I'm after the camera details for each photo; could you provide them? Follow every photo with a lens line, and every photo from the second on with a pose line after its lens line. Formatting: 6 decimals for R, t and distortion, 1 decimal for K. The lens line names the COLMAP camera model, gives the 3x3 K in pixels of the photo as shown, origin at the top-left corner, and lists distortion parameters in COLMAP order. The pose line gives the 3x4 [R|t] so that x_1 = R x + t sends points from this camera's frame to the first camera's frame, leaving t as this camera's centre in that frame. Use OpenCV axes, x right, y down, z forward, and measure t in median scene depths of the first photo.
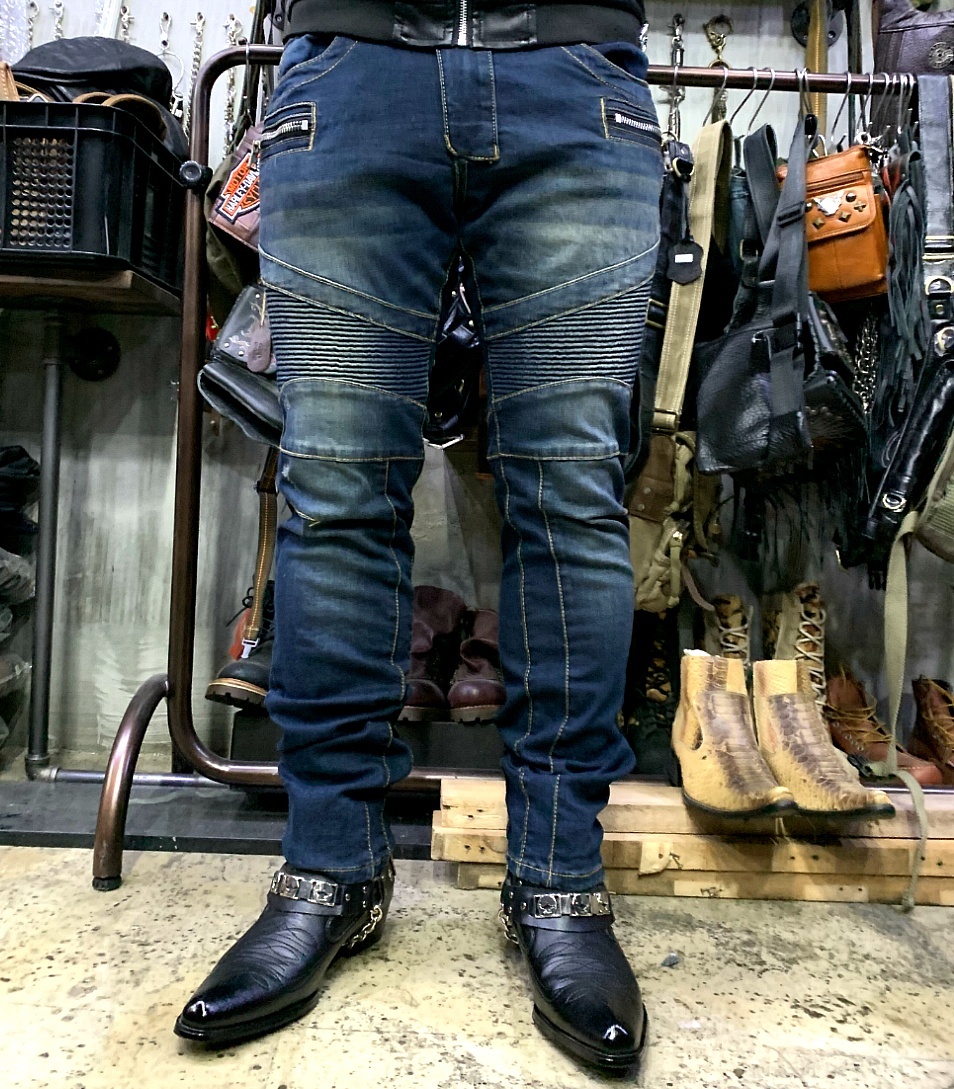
lens RADIAL K [[1025.5, 0, 477.9], [0, 1025.5, 460.1], [0, 0, 1]] dist [0.023241, -0.021496]
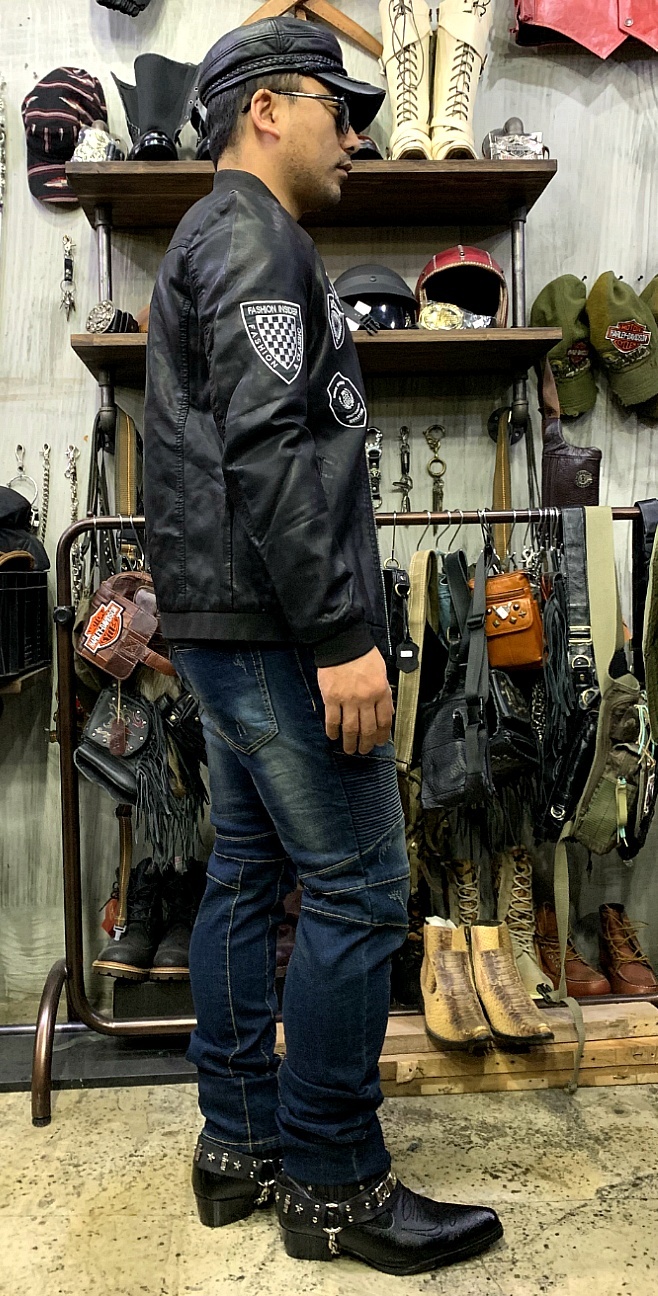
lens RADIAL K [[1030.4, 0, 337.7], [0, 1030.4, 582.8], [0, 0, 1]] dist [0.005437, -0.000529]
pose [[0.996994, -0.063338, 0.044613, 0.048718], [0.062657, 0.997899, 0.016493, -0.357259], [-0.045564, -0.013648, 0.998868, -0.491913]]
